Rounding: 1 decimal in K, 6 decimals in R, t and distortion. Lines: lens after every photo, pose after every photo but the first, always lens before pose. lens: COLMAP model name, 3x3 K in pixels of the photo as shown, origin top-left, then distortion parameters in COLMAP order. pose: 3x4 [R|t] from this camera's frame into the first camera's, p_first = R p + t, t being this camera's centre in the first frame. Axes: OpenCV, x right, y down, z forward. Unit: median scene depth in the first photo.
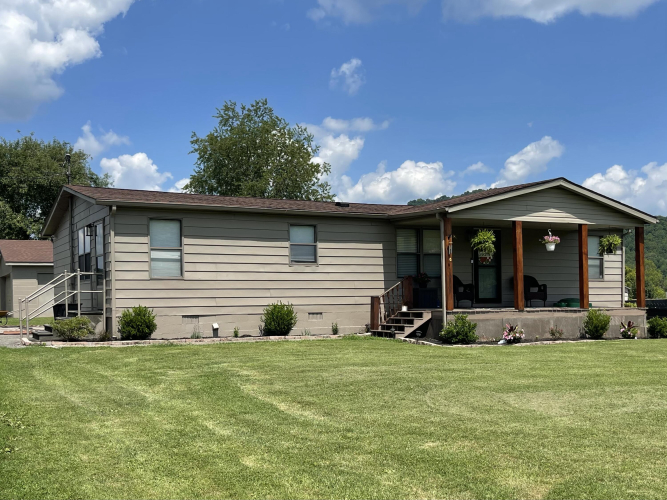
lens RADIAL K [[856.7, 0, 333.5], [0, 856.7, 250.0], [0, 0, 1]] dist [0.175876, -0.005155]
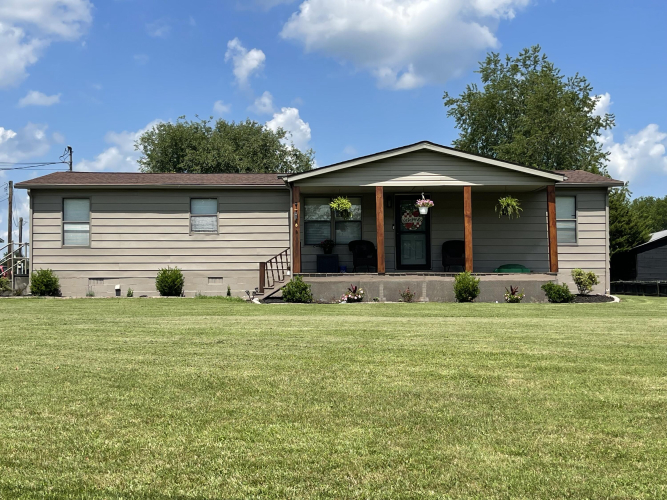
lens RADIAL K [[1094.2, 0, 333.5], [0, 1094.2, 250.0], [0, 0, 1]] dist [0.032841, 0.047454]
pose [[0.885912, -0.014538, -0.463625, 0.751770], [0.023447, 0.999634, 0.013459, 0.022693], [0.463260, -0.022794, 0.885929, -0.167283]]
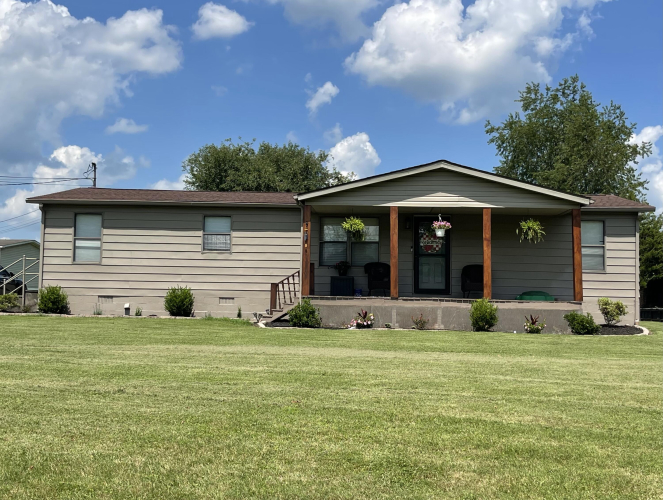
lens RADIAL K [[1009.0, 0, 332.7], [0, 1009.0, 220.8], [0, 0, 1]] dist [0.043920, -0.085210]
pose [[0.857622, -0.020897, -0.513856, 0.727691], [0.003497, 0.999388, -0.034806, 0.021610], [0.514269, 0.028054, 0.857170, -0.009650]]
